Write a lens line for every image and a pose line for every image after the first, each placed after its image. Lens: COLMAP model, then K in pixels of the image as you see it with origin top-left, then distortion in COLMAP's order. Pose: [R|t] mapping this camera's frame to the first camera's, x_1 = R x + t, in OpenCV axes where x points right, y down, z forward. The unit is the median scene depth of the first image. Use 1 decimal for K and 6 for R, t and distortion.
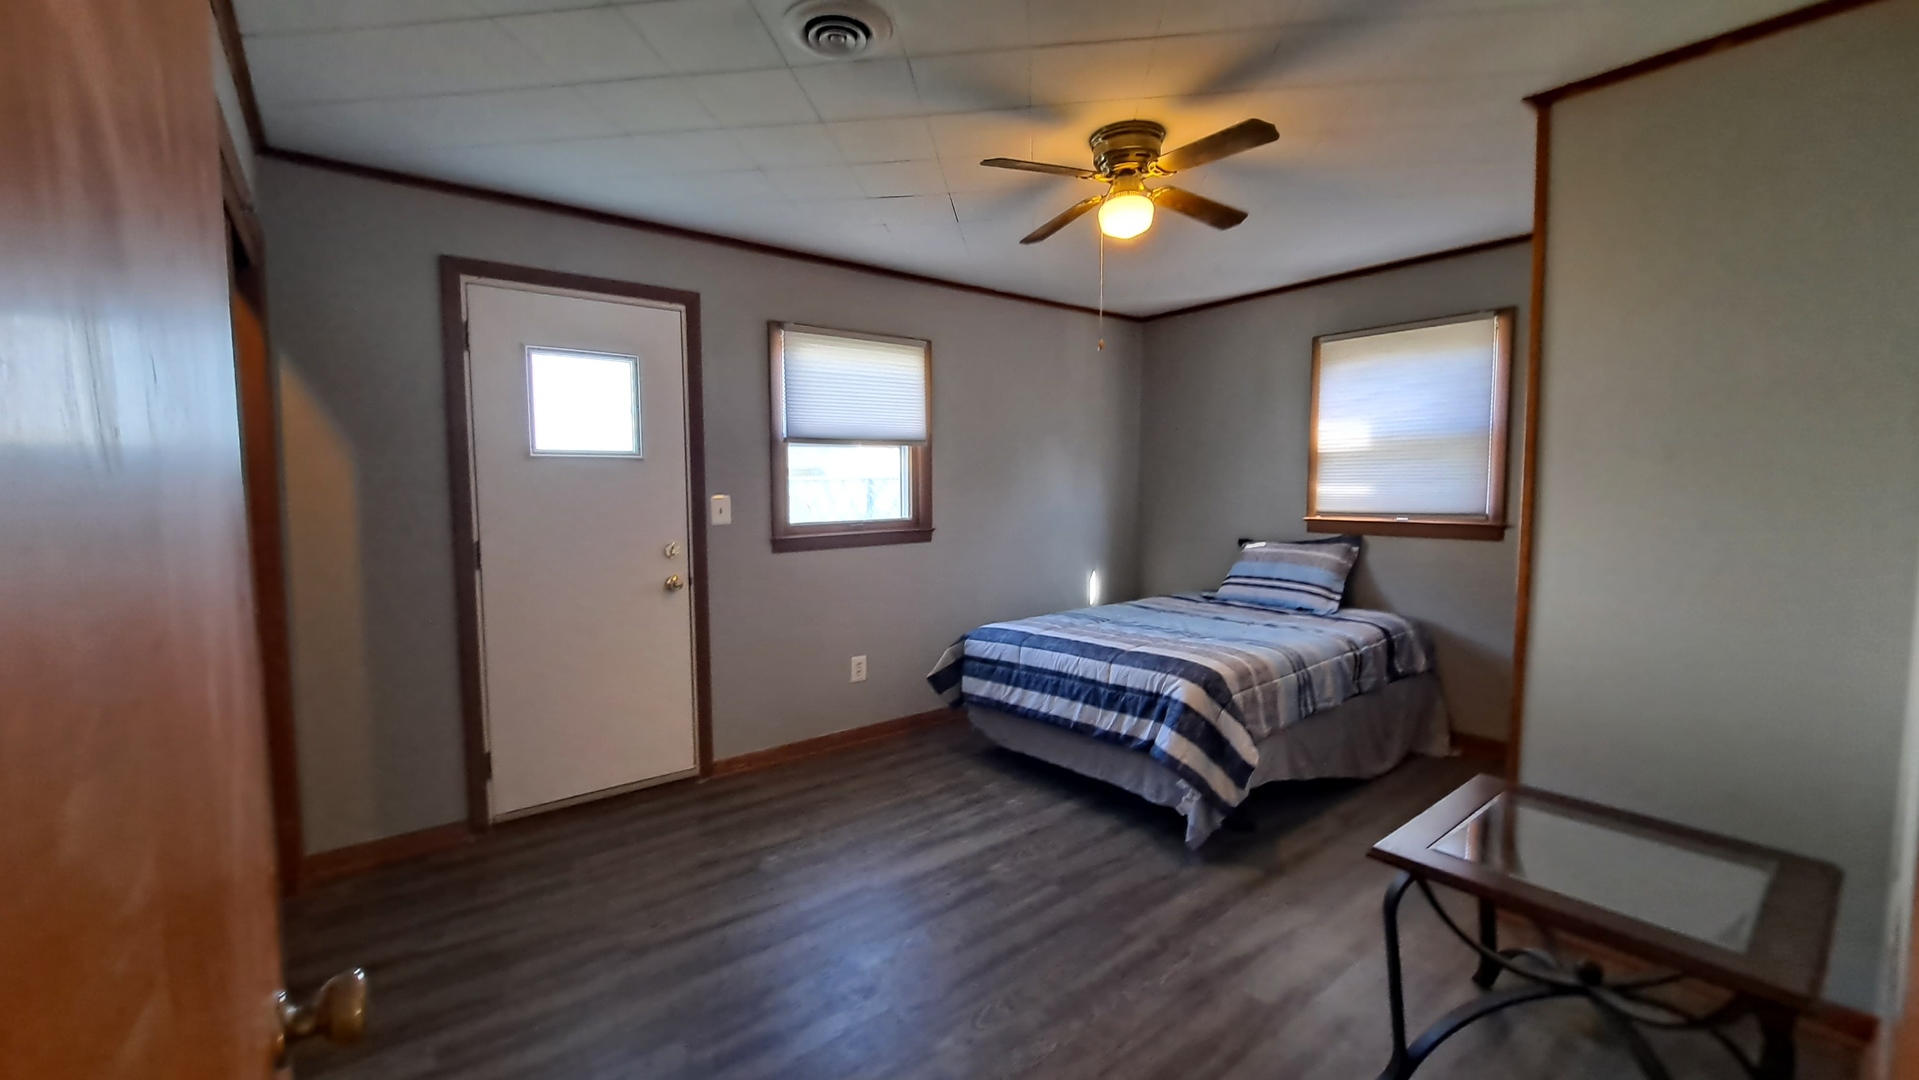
lens RADIAL K [[748.7, 0, 947.7], [0, 748.7, 546.9], [0, 0, 1]] dist [-0.003590, -0.000065]
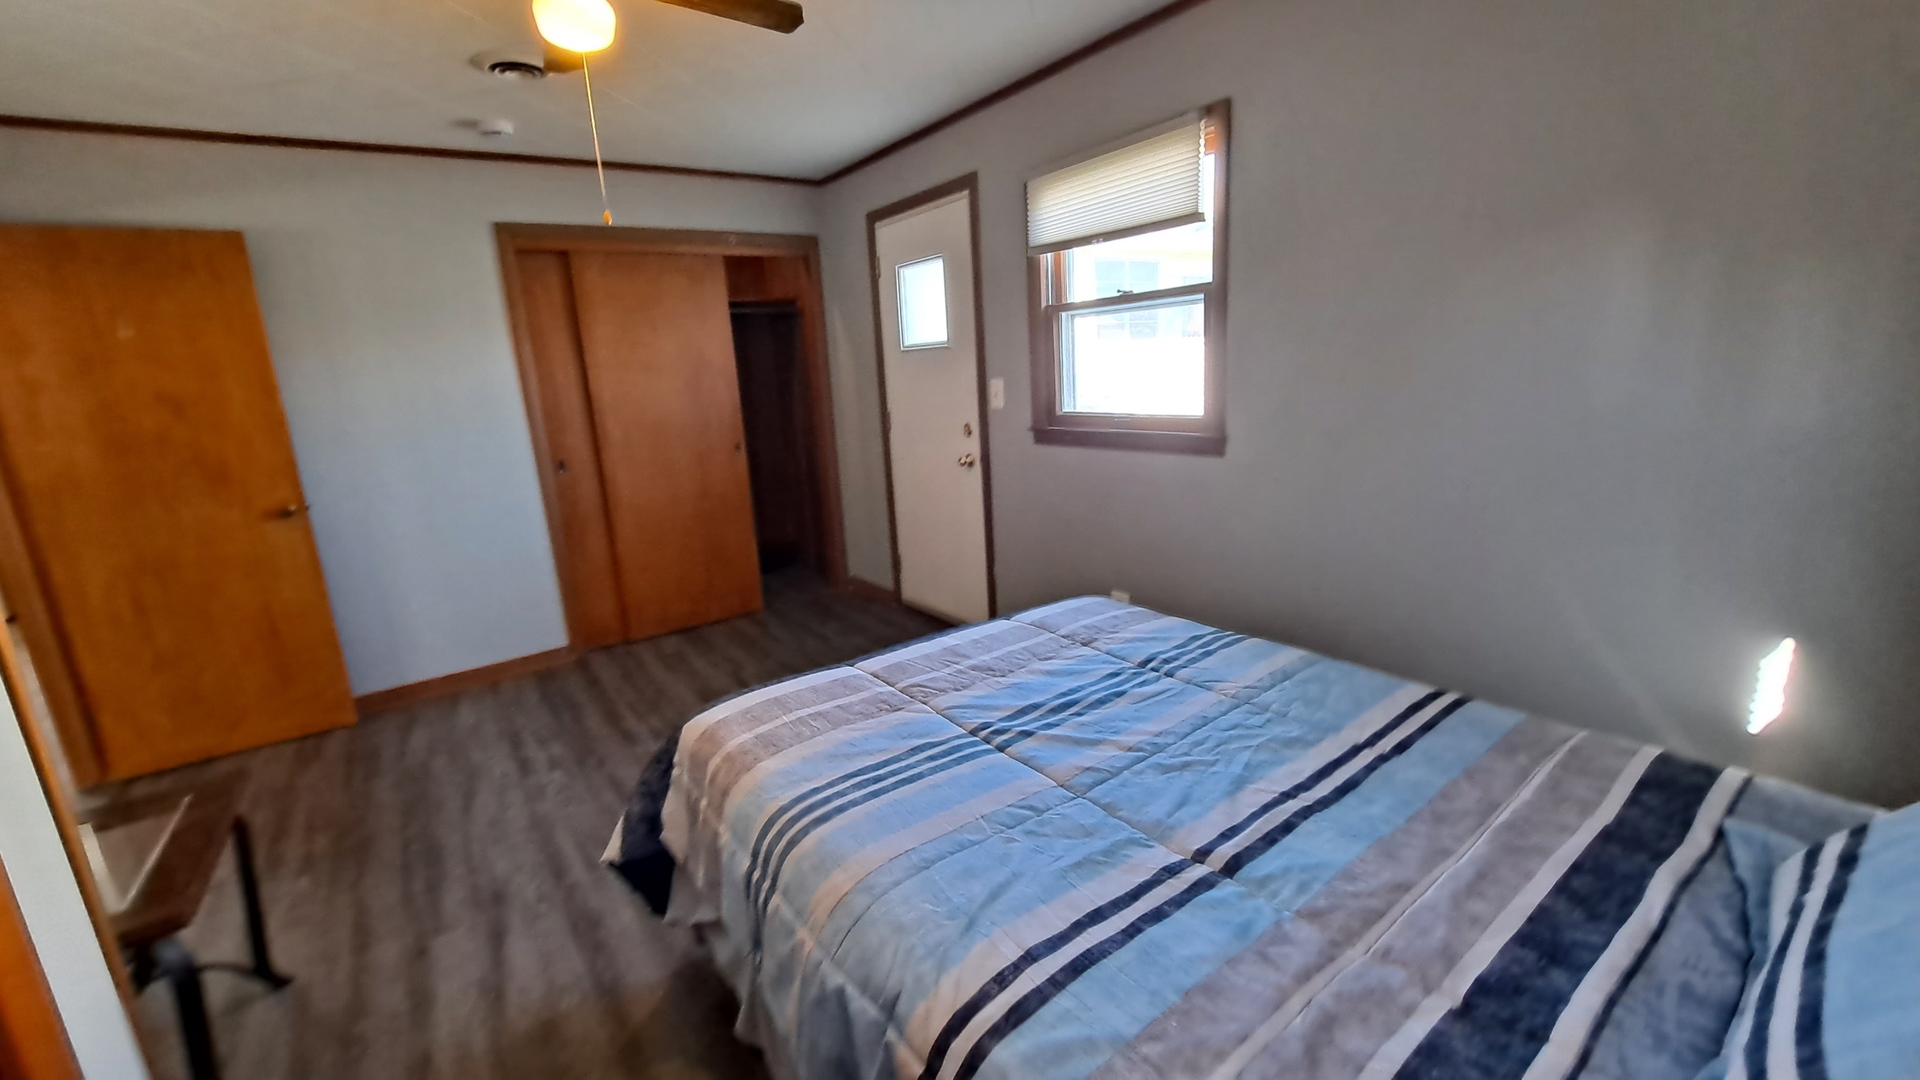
lens RADIAL K [[749.1, 0, 949.4], [0, 749.1, 535.9], [0, 0, 1]] dist [-0.003590, -0.000065]
pose [[-0.025710, 0.237147, -0.971133, 0.742980], [-0.020470, 0.971126, 0.237687, -0.106254], [0.999460, 0.025990, -0.020113, 1.001593]]
